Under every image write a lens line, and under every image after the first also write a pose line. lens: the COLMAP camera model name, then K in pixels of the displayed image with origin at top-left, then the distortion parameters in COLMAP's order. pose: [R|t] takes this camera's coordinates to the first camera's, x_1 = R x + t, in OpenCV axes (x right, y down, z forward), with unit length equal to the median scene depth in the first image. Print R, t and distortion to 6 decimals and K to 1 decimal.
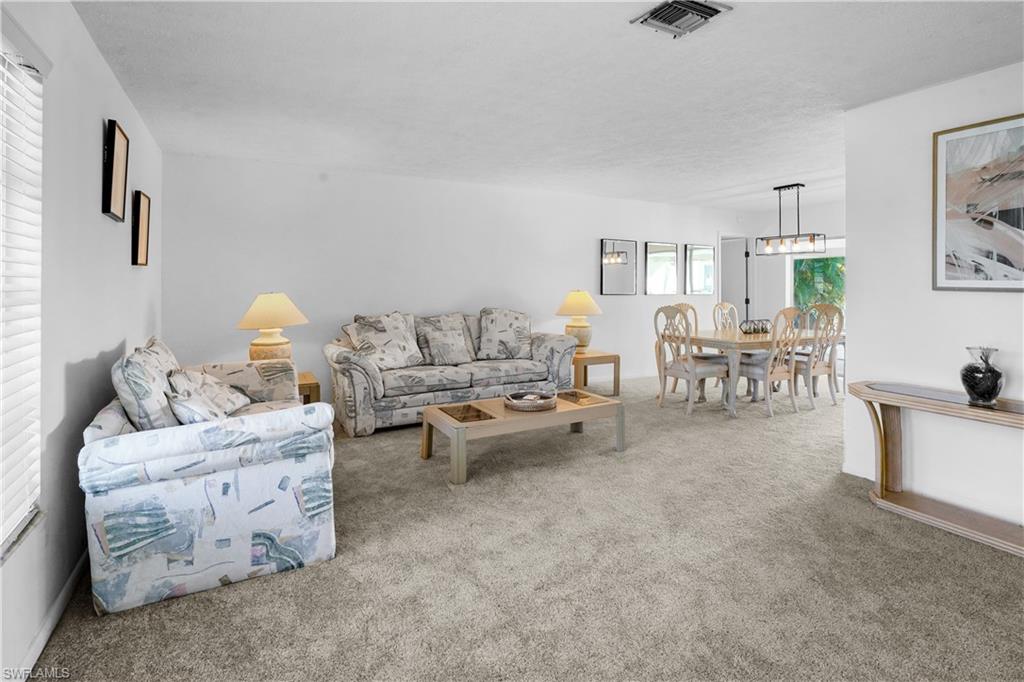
lens RADIAL K [[511.9, 0, 512.3], [0, 511.9, 274.0], [0, 0, 1]] dist [0.000726, 0.000205]
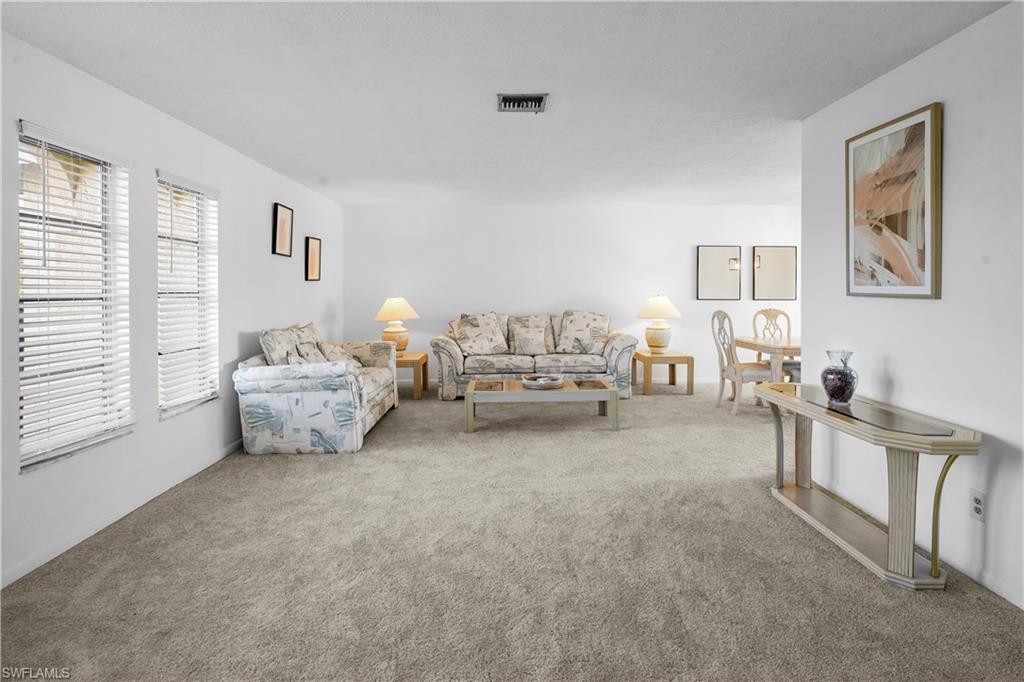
lens RADIAL K [[509.5, 0, 512.1], [0, 509.5, 283.3], [0, 0, 1]] dist [-0.002426, -0.000202]
pose [[0.886665, -0.010889, -0.462284, 0.509615], [0.015096, 0.999871, 0.005402, -0.006499], [0.462166, -0.011768, 0.886715, -0.144420]]
